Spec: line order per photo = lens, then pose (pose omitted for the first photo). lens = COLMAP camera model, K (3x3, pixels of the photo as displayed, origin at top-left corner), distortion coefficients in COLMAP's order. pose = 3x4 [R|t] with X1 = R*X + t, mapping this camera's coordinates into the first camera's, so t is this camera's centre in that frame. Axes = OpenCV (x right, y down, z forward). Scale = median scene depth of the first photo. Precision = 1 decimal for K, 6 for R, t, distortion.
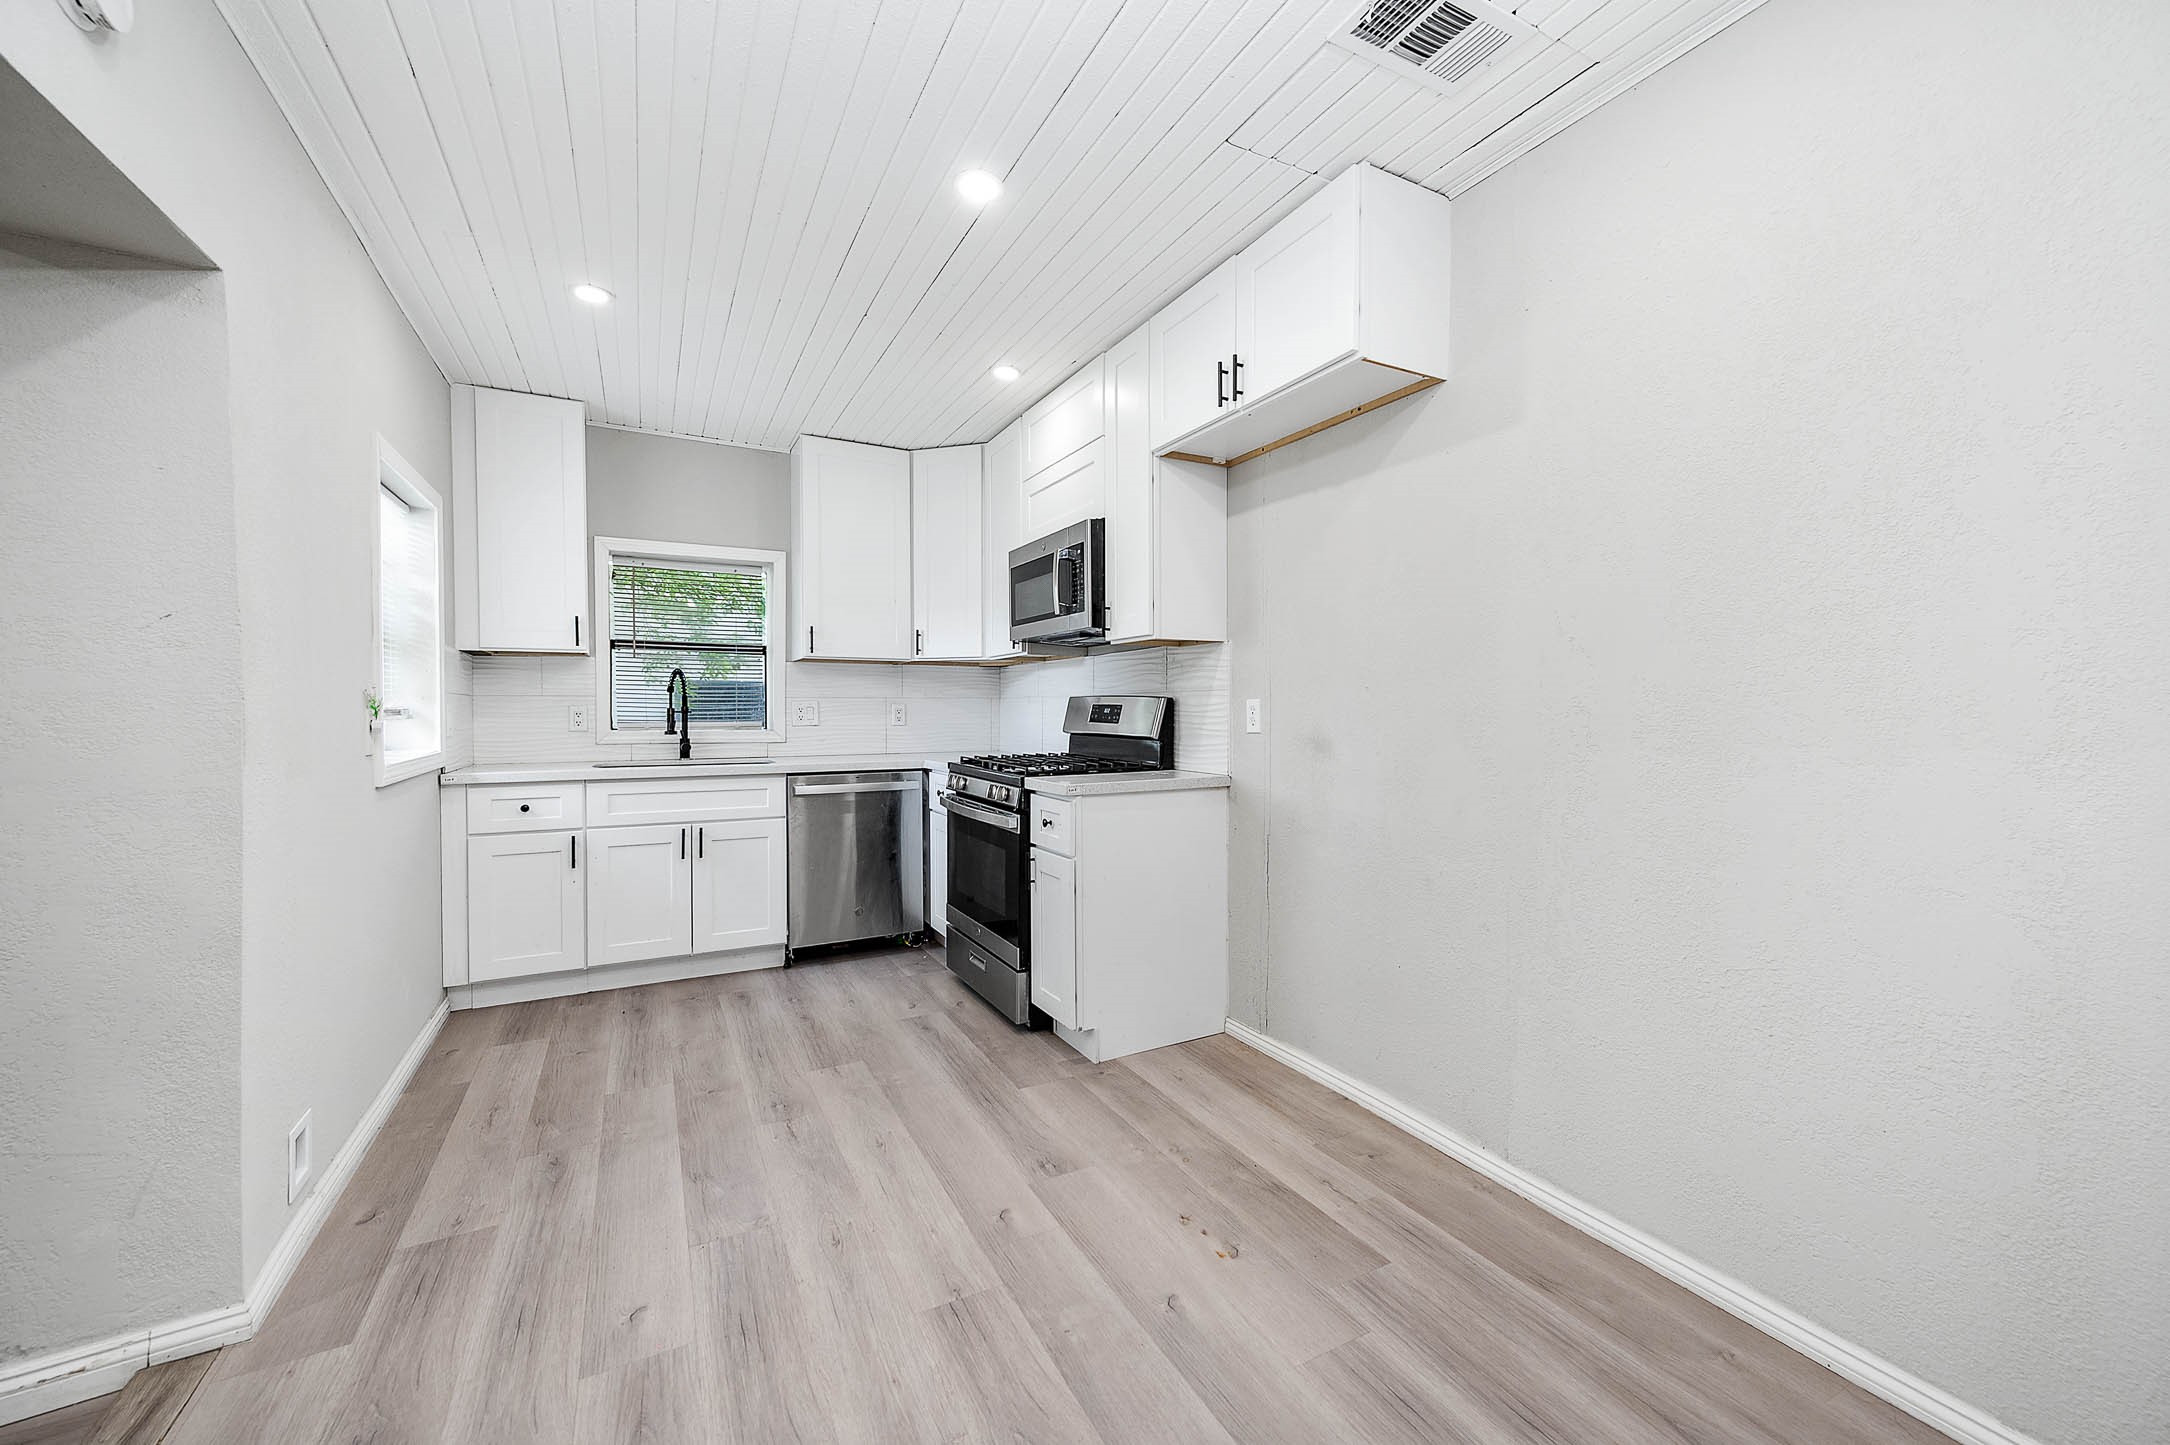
lens RADIAL K [[845.6, 0, 1078.8], [0, 845.6, 722.8], [0, 0, 1]] dist [0.011229, 0.000023]
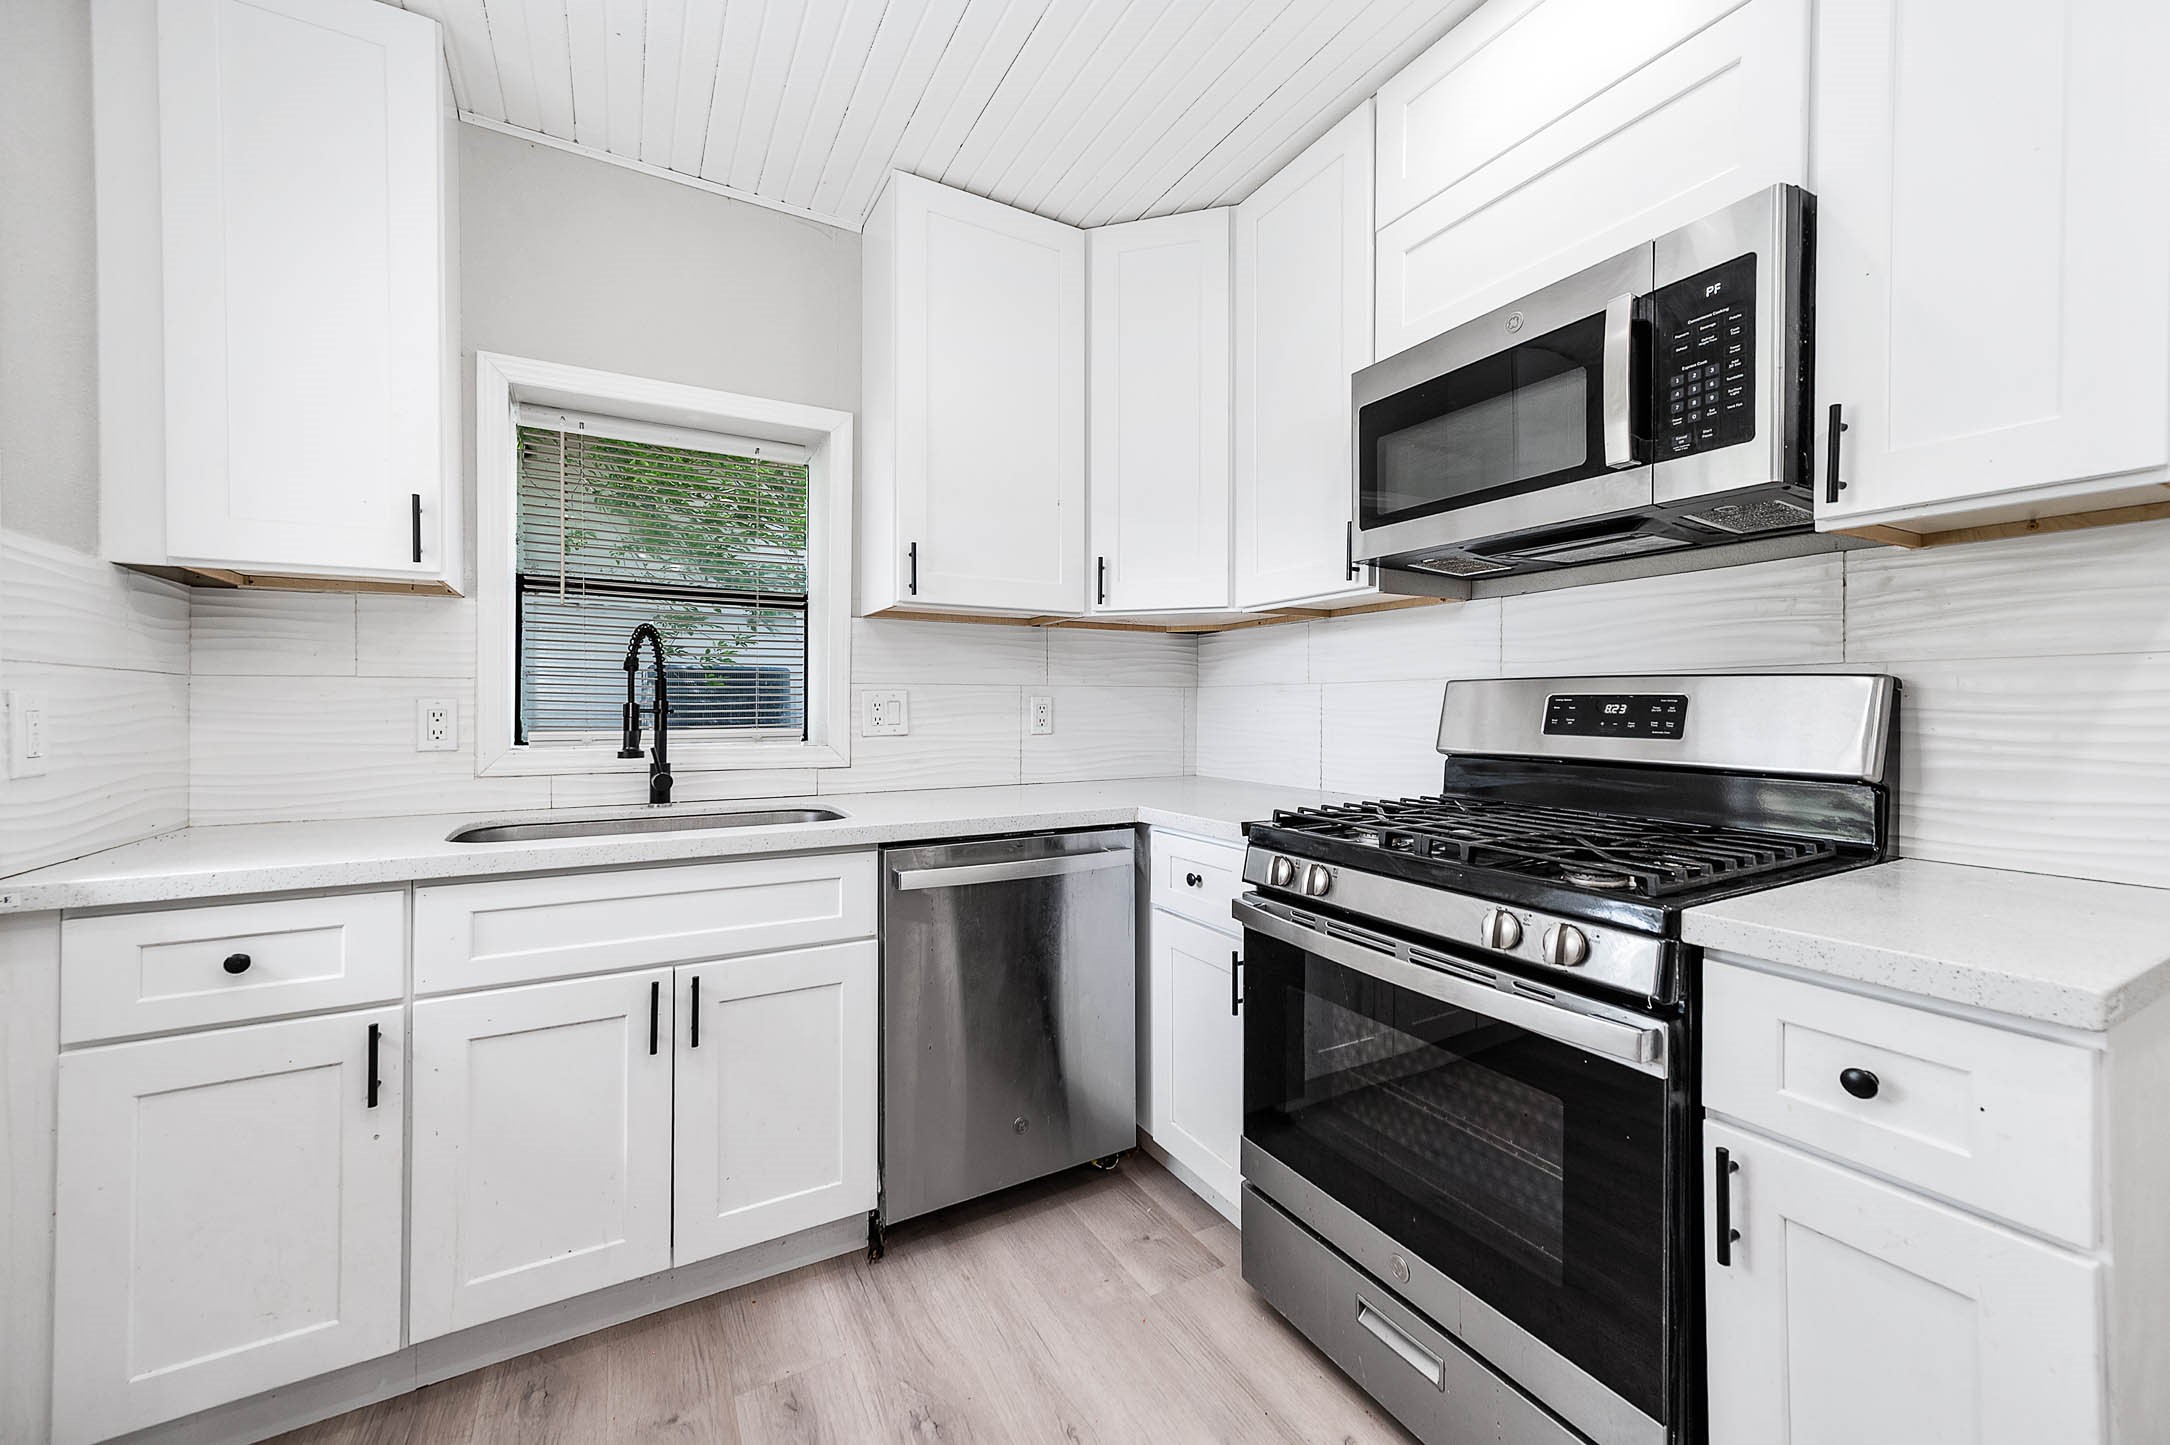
lens RADIAL K [[845.6, 0, 1075.5], [0, 845.6, 702.2], [0, 0, 1]] dist [0.011229, 0.000023]
pose [[0.999764, 0.000195, 0.021709, -0.251819], [0.000234, 0.999805, -0.019764, -0.008740], [-0.021709, 0.019765, 0.999569, 0.539349]]
